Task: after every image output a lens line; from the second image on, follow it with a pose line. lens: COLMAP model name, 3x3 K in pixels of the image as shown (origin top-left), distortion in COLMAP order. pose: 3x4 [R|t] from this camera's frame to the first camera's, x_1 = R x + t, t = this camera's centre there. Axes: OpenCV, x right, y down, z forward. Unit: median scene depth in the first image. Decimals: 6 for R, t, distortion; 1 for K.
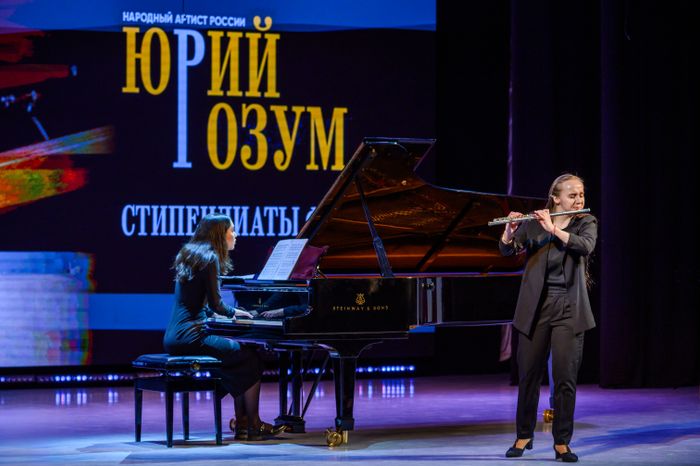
lens RADIAL K [[2409.1, 0, 350.0], [0, 2409.1, 233.0], [0, 0, 1]] dist [-0.012210, 1.395361]
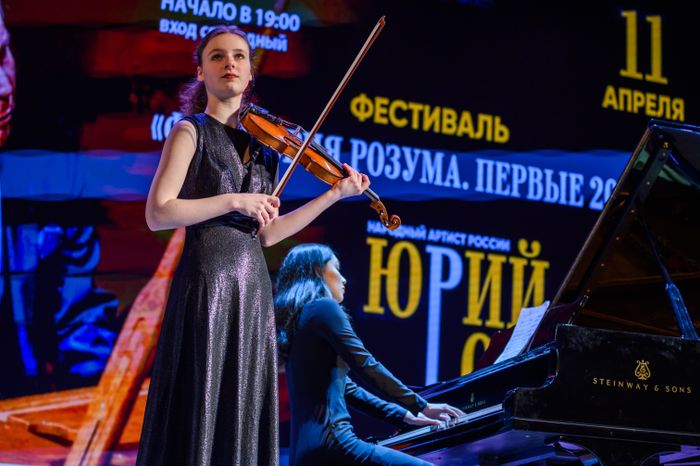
lens RADIAL K [[1776.3, 0, 350.0], [0, 1776.3, 233.0], [0, 0, 1]] dist [-0.067329, 0.436735]
pose [[0.987506, 0.008099, -0.157374, 0.001129], [-0.044921, 0.971710, -0.231866, 0.061968], [0.151044, 0.236039, 0.959933, 0.372074]]
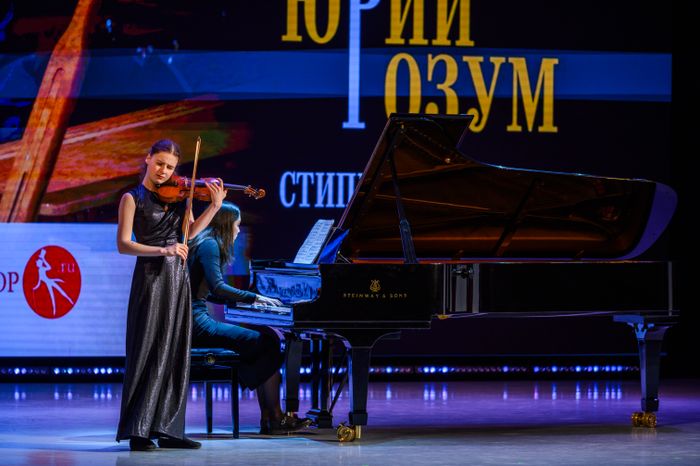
lens RADIAL K [[3419.5, 0, 350.0], [0, 3419.5, 233.0], [0, 0, 1]] dist [-0.030093, 3.319750]
pose [[0.982837, 0.014196, -0.183931, 0.153765], [-0.011544, 0.999814, 0.015481, -0.008730], [0.184116, -0.013092, 0.982817, -0.198617]]
